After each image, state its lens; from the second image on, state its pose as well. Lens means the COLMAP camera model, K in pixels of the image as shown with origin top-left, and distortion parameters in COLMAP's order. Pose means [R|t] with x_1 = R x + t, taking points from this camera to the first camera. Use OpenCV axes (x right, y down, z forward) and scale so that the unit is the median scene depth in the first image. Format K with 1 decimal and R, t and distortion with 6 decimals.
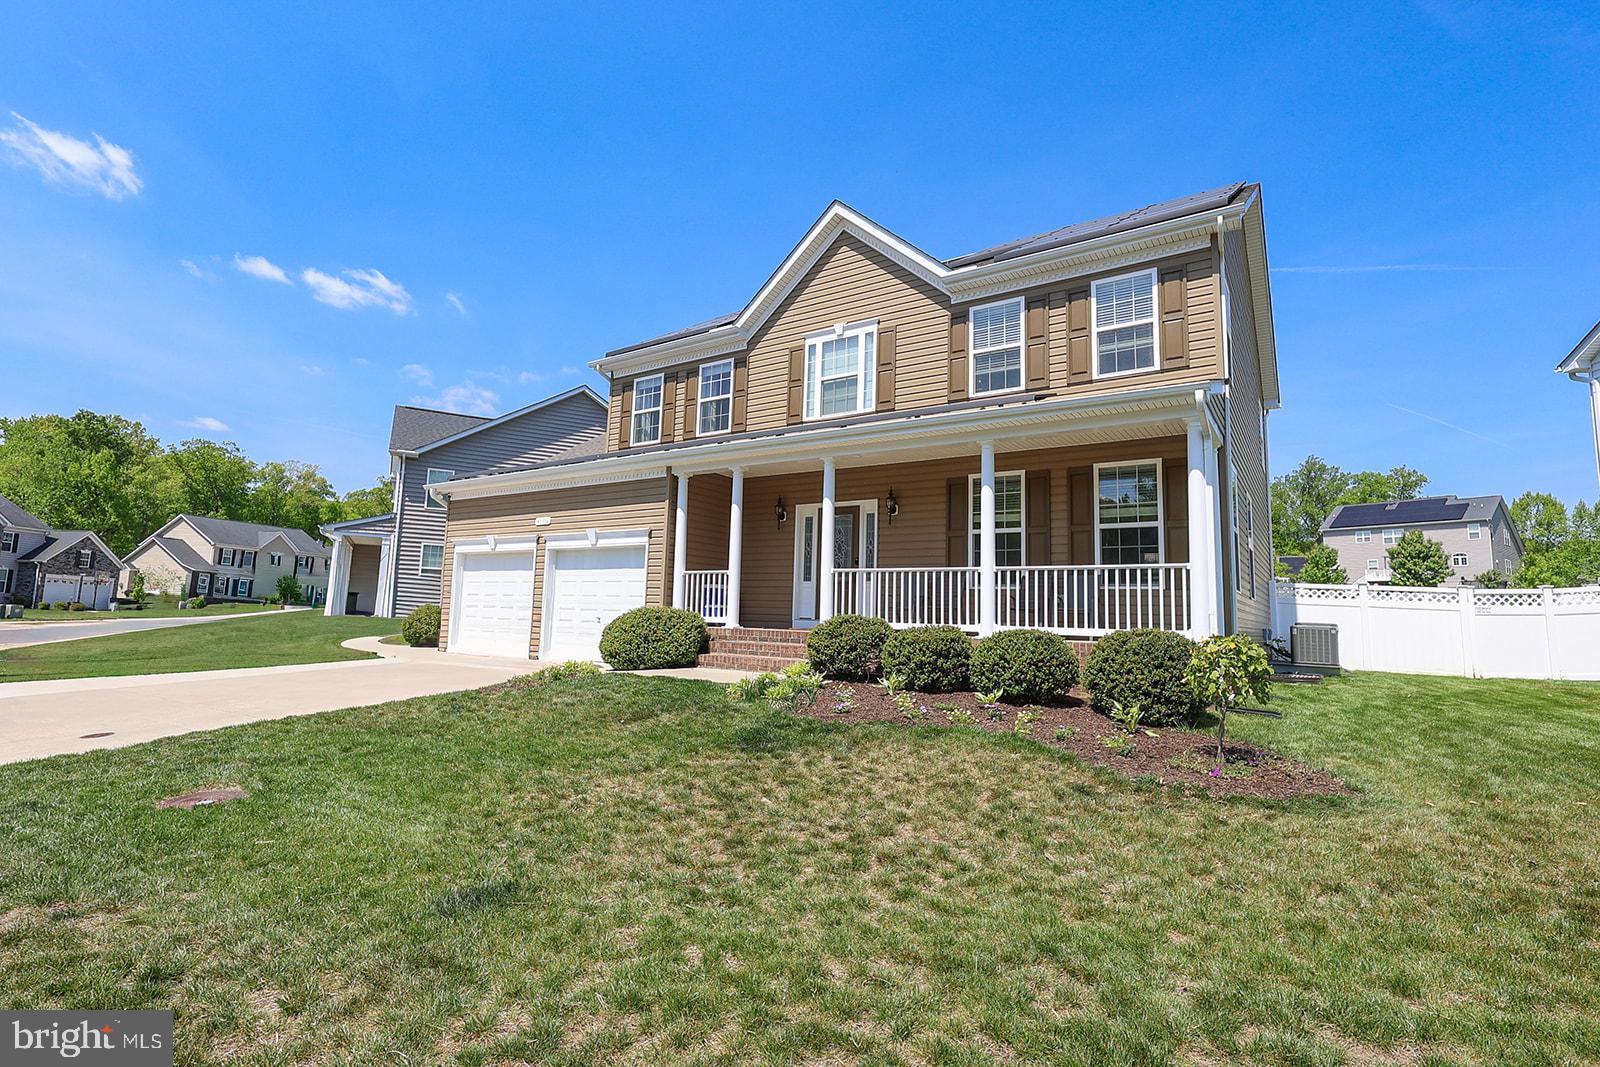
lens RADIAL K [[808.4, 0, 797.9], [0, 808.4, 526.9], [0, 0, 1]] dist [0.013920, 0.000355]
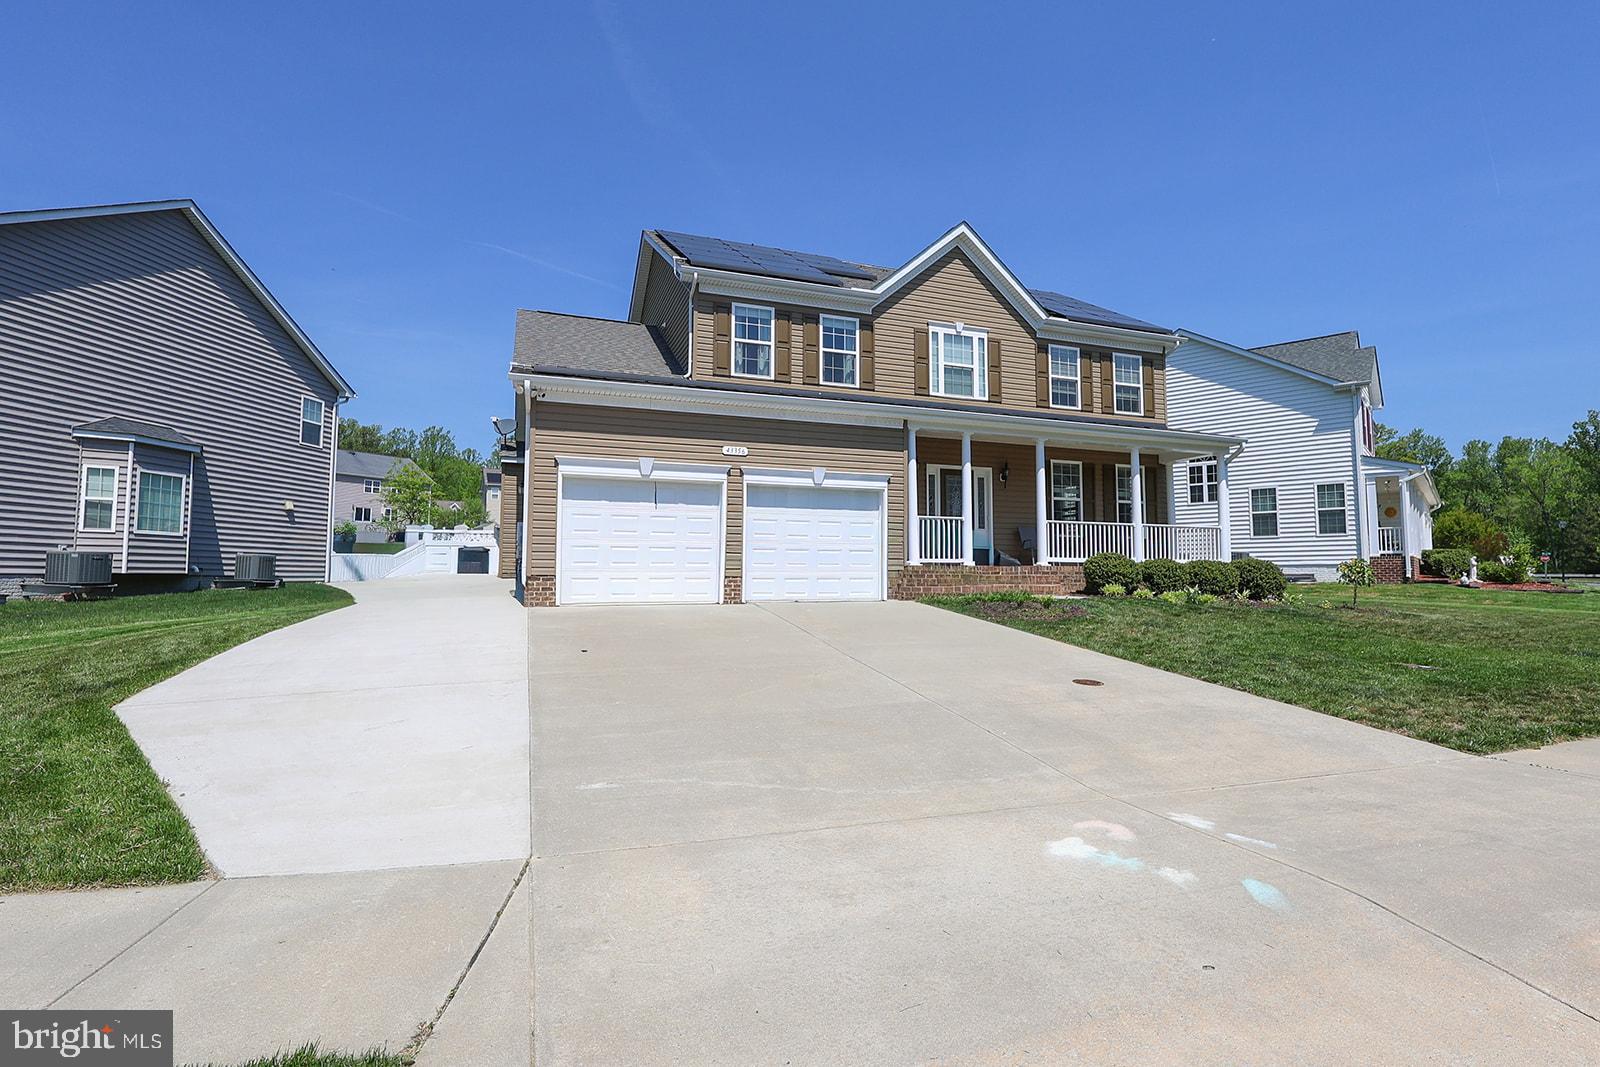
lens RADIAL K [[808.4, 0, 797.9], [0, 808.4, 526.9], [0, 0, 1]] dist [0.013920, 0.000355]
pose [[0.535855, 0.022361, 0.844014, -1.160904], [-0.081837, 0.996318, 0.025561, 0.053800], [-0.840335, -0.082769, 0.535712, 0.523010]]
